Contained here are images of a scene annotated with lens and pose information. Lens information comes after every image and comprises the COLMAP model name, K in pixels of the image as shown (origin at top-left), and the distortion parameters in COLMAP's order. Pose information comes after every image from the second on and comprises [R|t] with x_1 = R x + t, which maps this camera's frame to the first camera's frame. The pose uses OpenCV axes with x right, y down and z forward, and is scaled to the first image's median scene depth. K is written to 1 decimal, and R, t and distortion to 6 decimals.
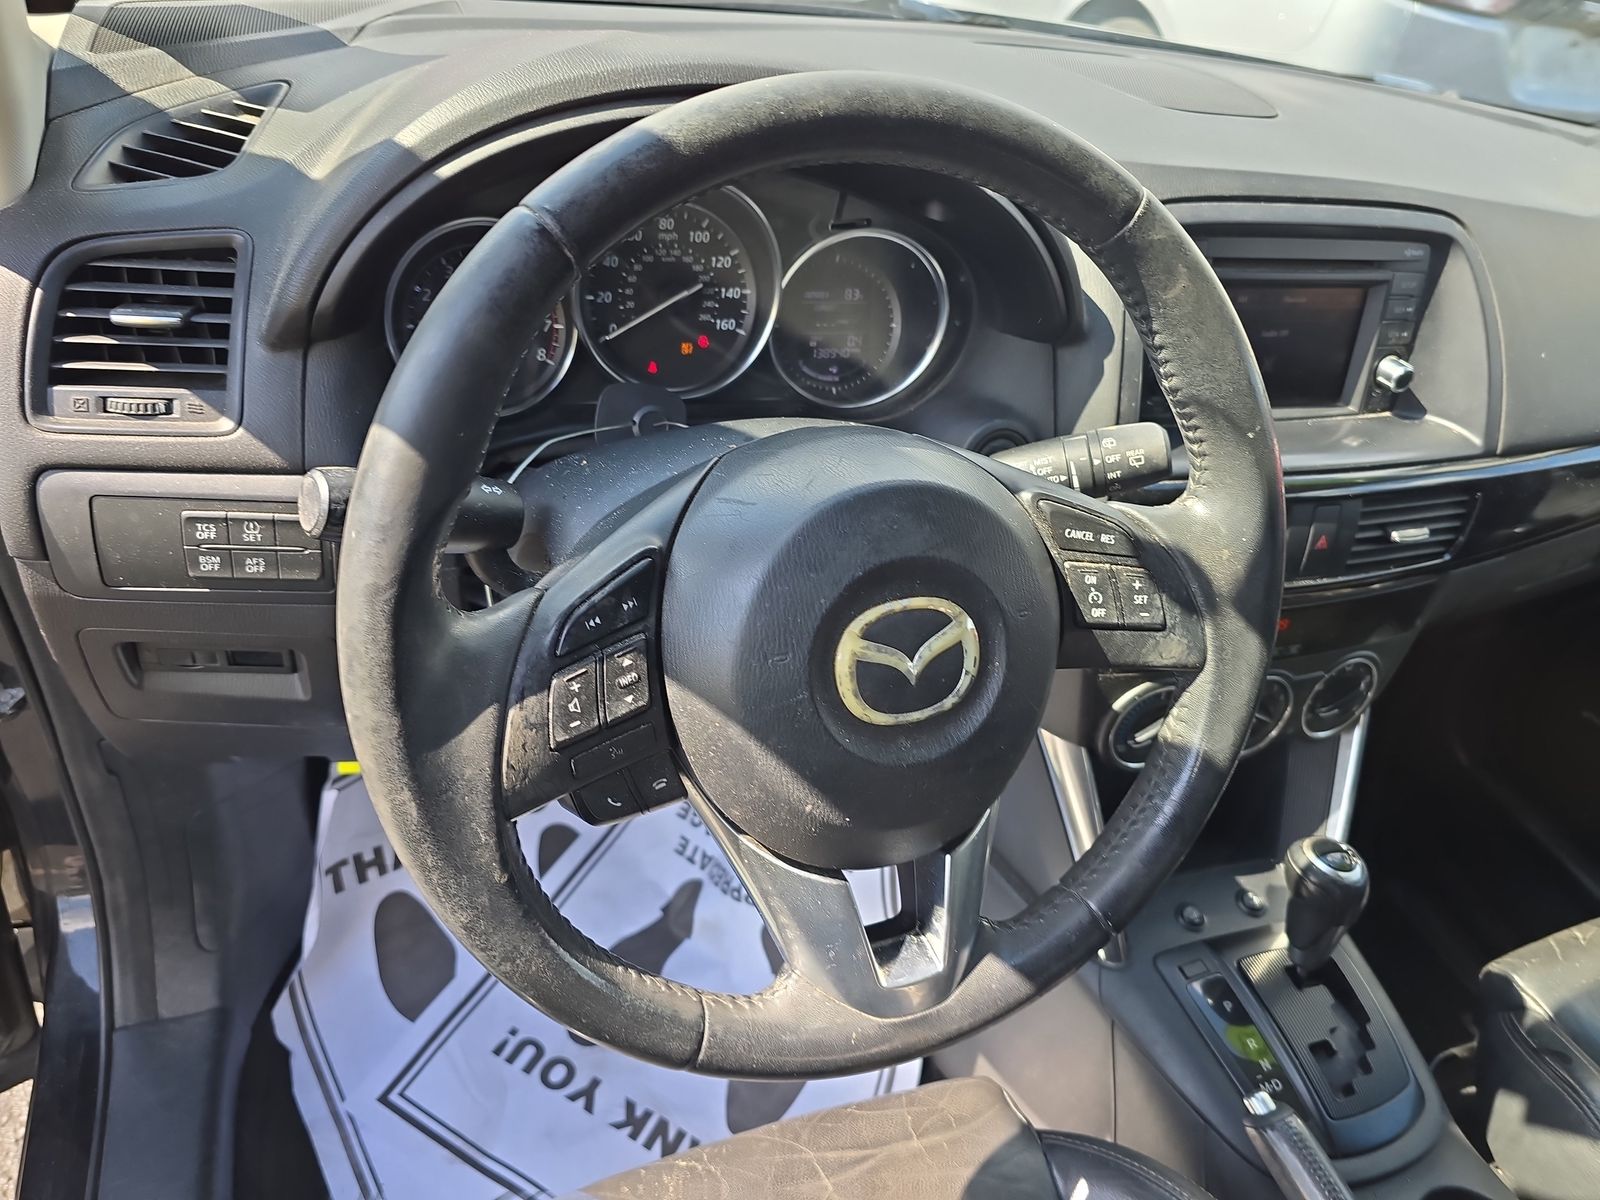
lens RADIAL K [[1074.6, 0, 801.5], [0, 1074.6, 594.8], [0, 0, 1]] dist [0.064769, -0.079626]
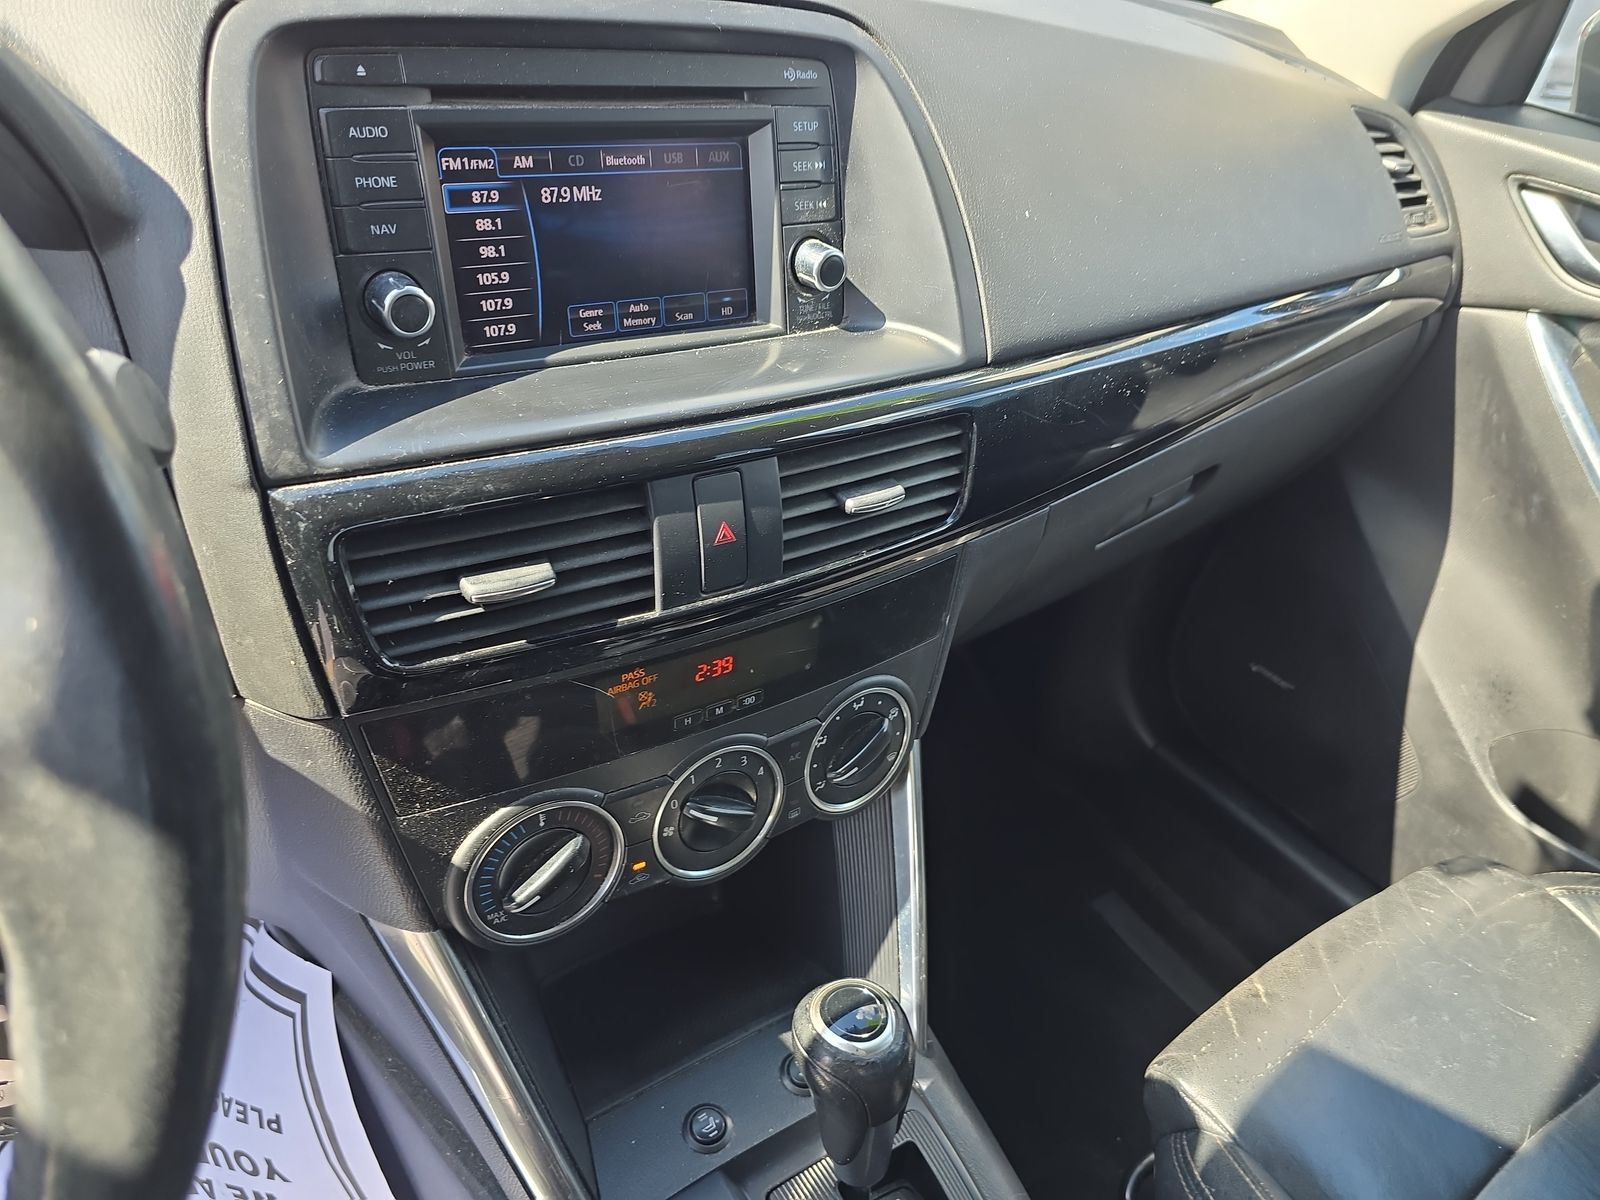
lens RADIAL K [[1074.6, 0, 801.5], [0, 1074.6, 594.8], [0, 0, 1]] dist [0.064769, -0.079626]
pose [[0.967388, -0.174933, 0.183193, 0.376797], [0.180807, 0.983393, -0.015735, 0.003736], [-0.177399, 0.048344, 0.982951, 0.361179]]
